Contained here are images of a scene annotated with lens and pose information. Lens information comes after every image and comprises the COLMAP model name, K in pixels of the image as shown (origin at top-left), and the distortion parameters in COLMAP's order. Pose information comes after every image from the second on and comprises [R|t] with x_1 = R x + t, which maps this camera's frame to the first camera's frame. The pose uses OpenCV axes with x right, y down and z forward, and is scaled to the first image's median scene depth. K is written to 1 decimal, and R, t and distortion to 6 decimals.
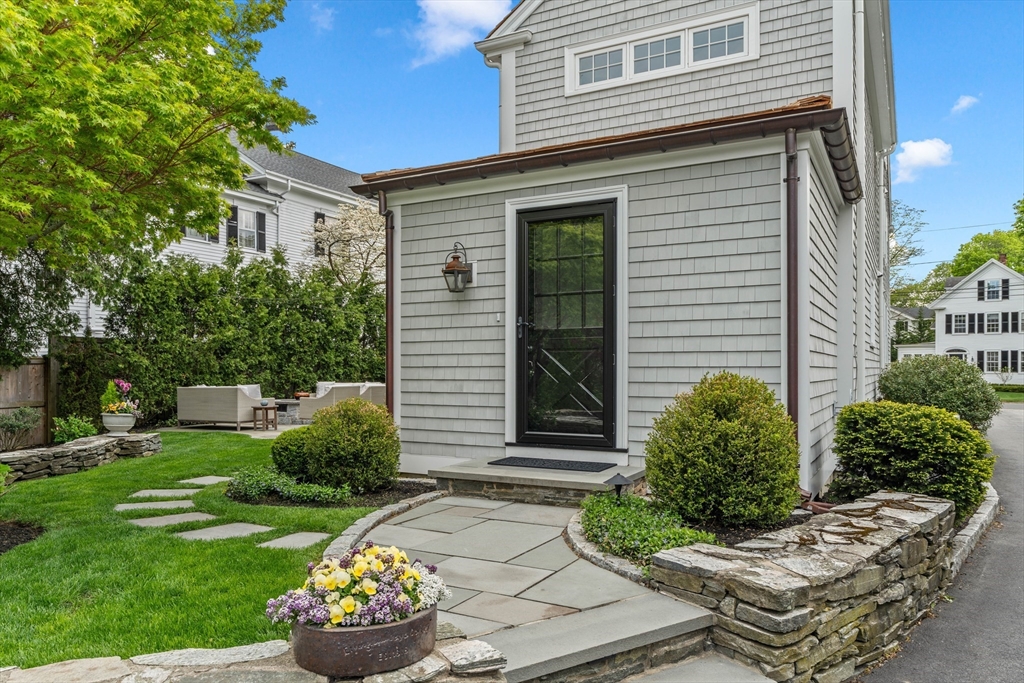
lens RADIAL K [[703.4, 0, 515.8], [0, 703.4, 356.8], [0, 0, 1]] dist [-0.002967, -0.002282]
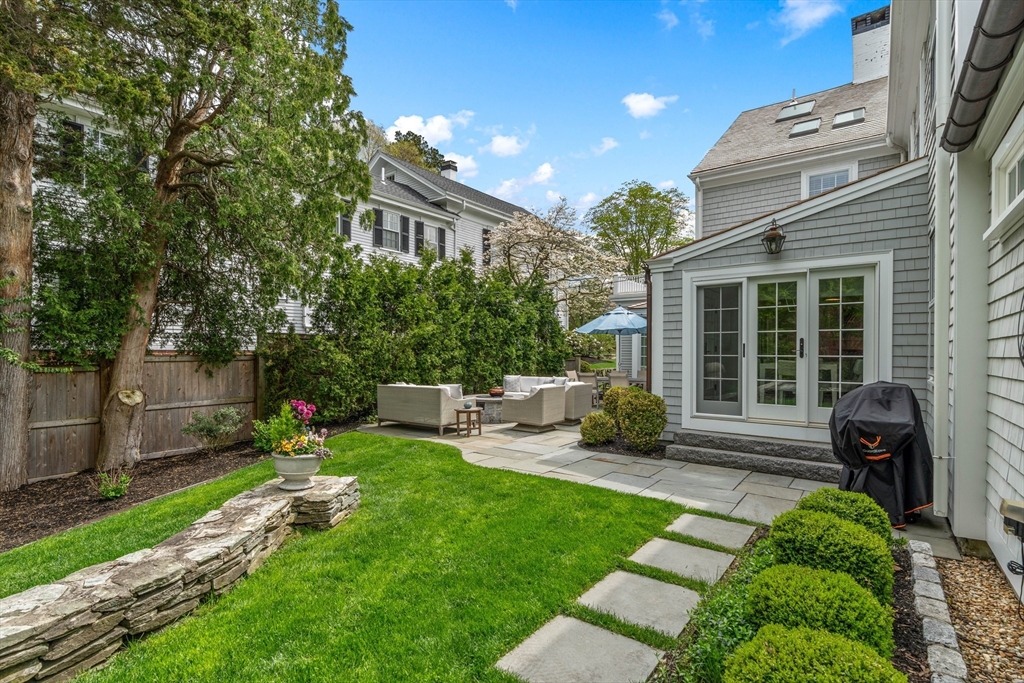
lens RADIAL K [[465.9, 0, 511.6], [0, 465.9, 344.5], [0, 0, 1]] dist [0.000720, 0.000005]
pose [[0.986801, 0.001284, -0.161935, -0.185789], [-0.001215, 0.999999, 0.000529, -0.012497], [0.161936, -0.000325, 0.986801, 0.376044]]
